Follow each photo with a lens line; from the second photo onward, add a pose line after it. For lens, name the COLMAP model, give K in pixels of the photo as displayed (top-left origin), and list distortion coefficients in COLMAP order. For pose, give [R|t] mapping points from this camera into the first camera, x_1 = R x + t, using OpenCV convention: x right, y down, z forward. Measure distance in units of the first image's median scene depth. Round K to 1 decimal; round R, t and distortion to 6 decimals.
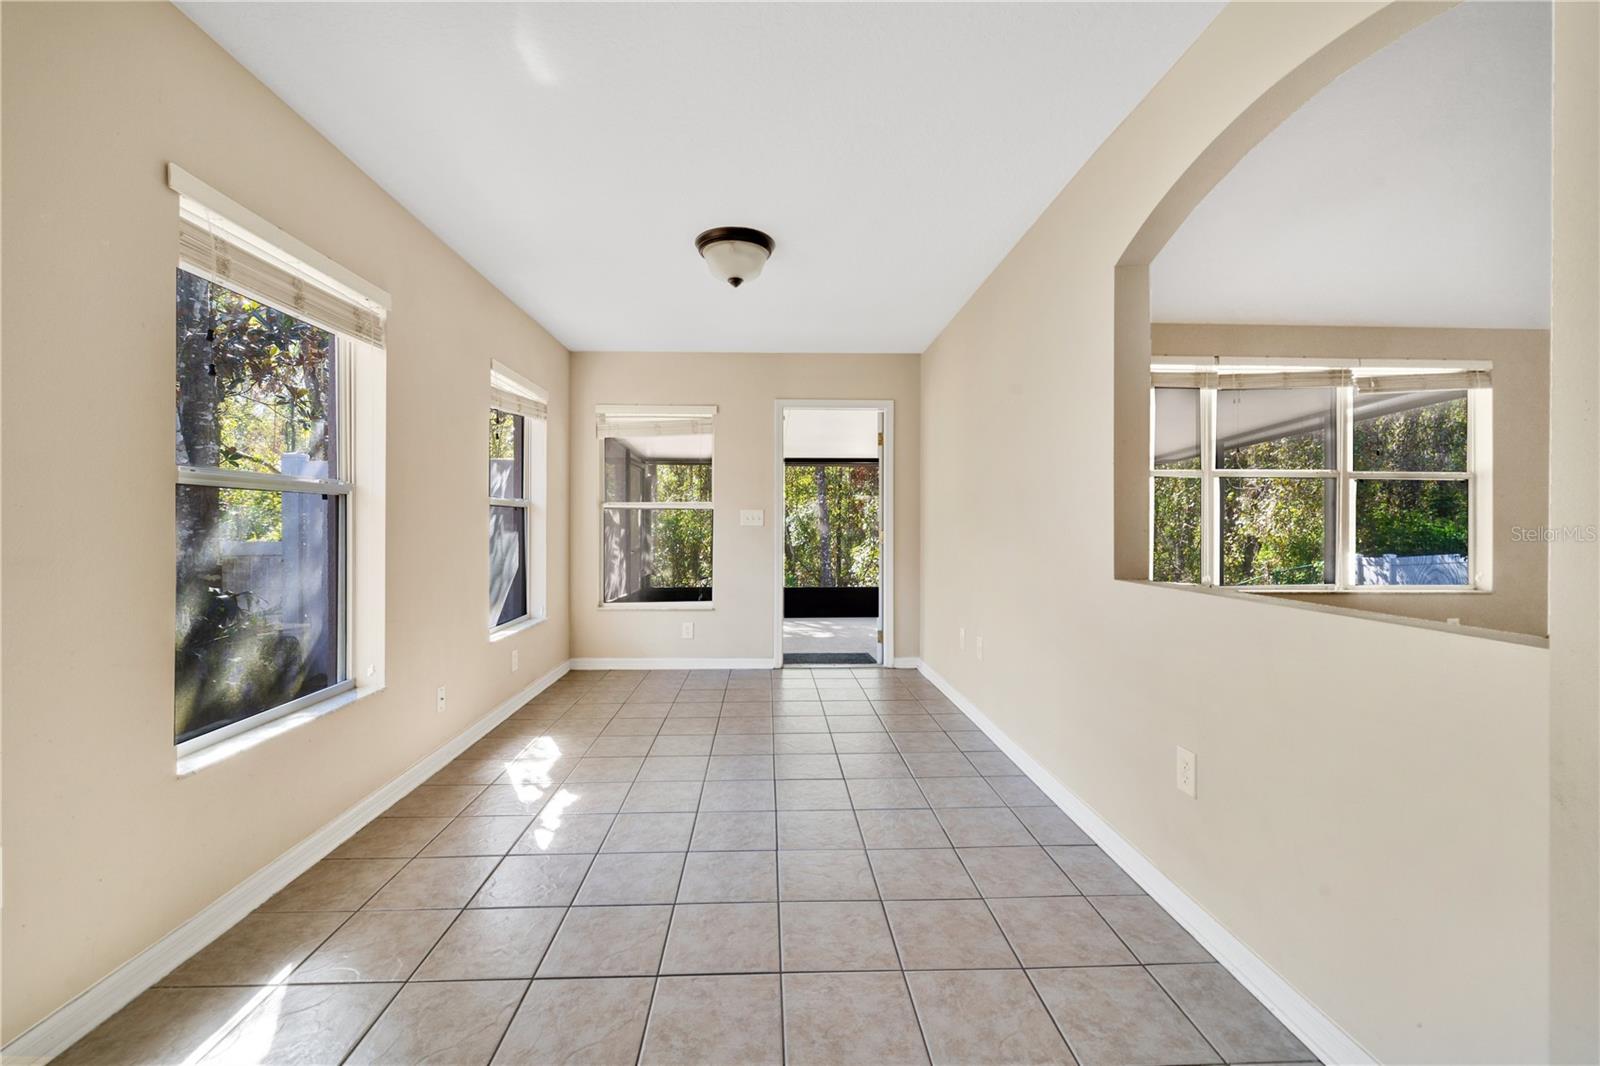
lens RADIAL K [[595.3, 0, 804.1], [0, 595.3, 526.1], [0, 0, 1]] dist [-0.007146, -0.000177]
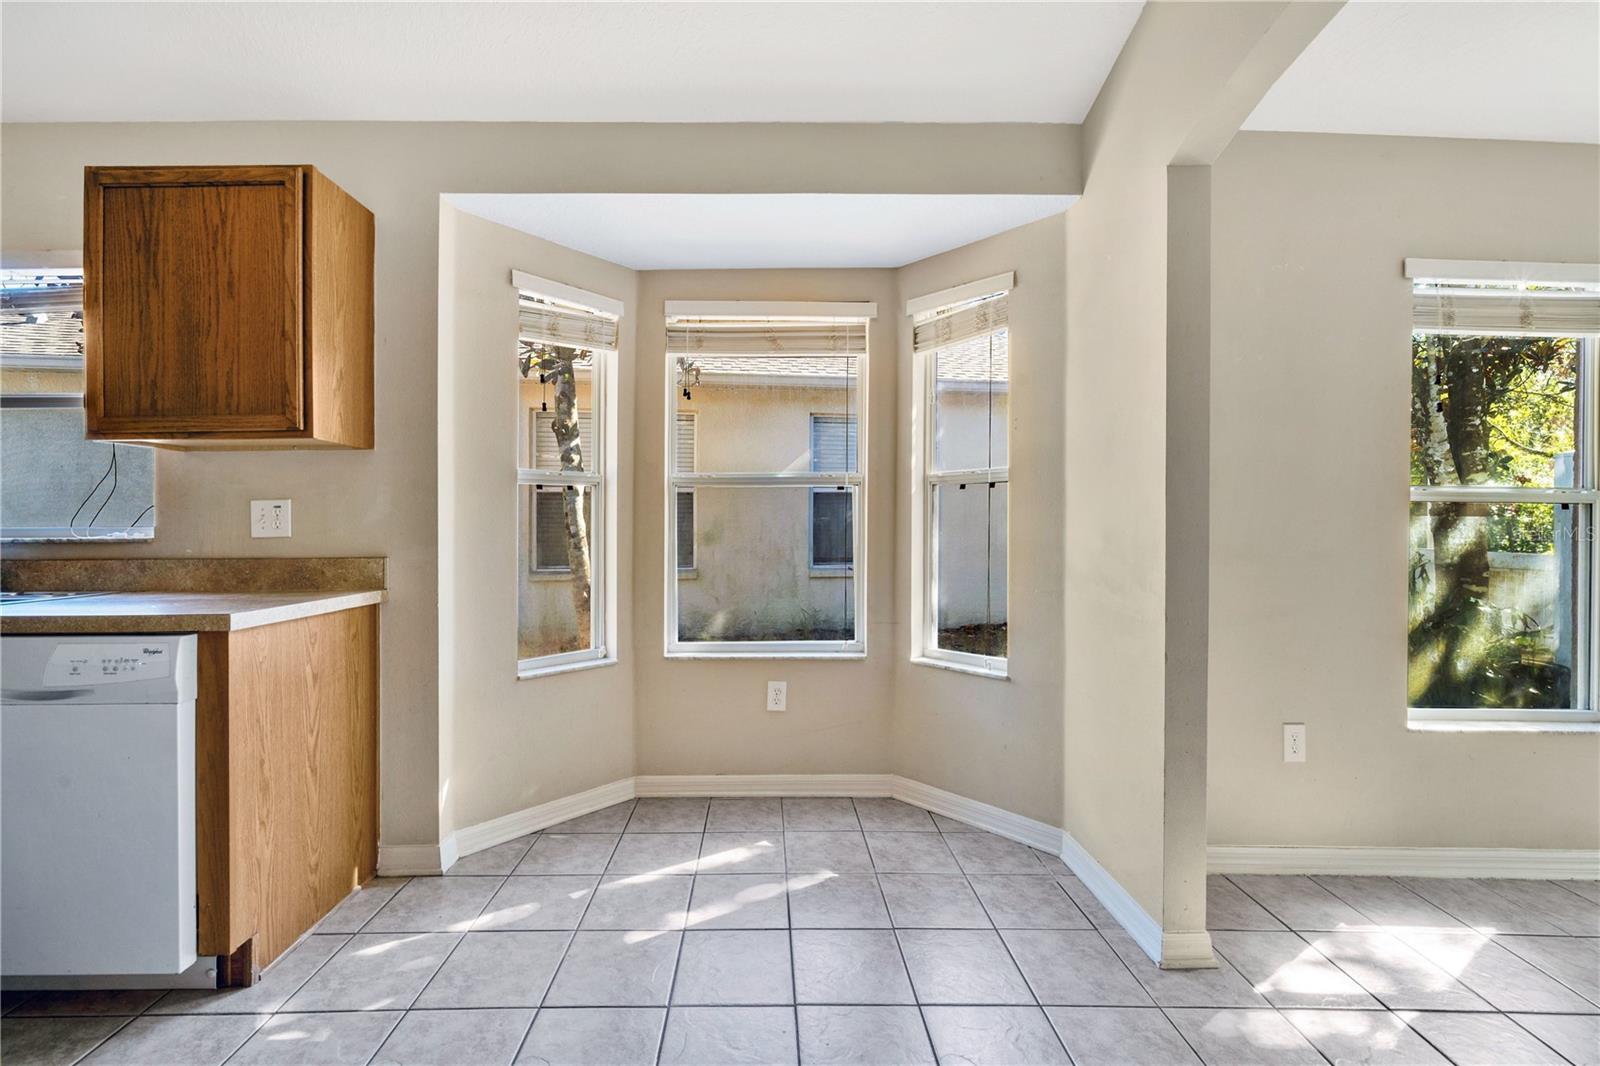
lens RADIAL K [[660.0, 0, 799.4], [0, 660.0, 536.1], [0, 0, 1]] dist [-0.000723, 0.001318]
pose [[-0.028992, 0.008789, -0.999541, 0.130192], [-0.006486, 0.999939, 0.008981, -0.000297], [0.999559, 0.006743, -0.028933, -0.090596]]
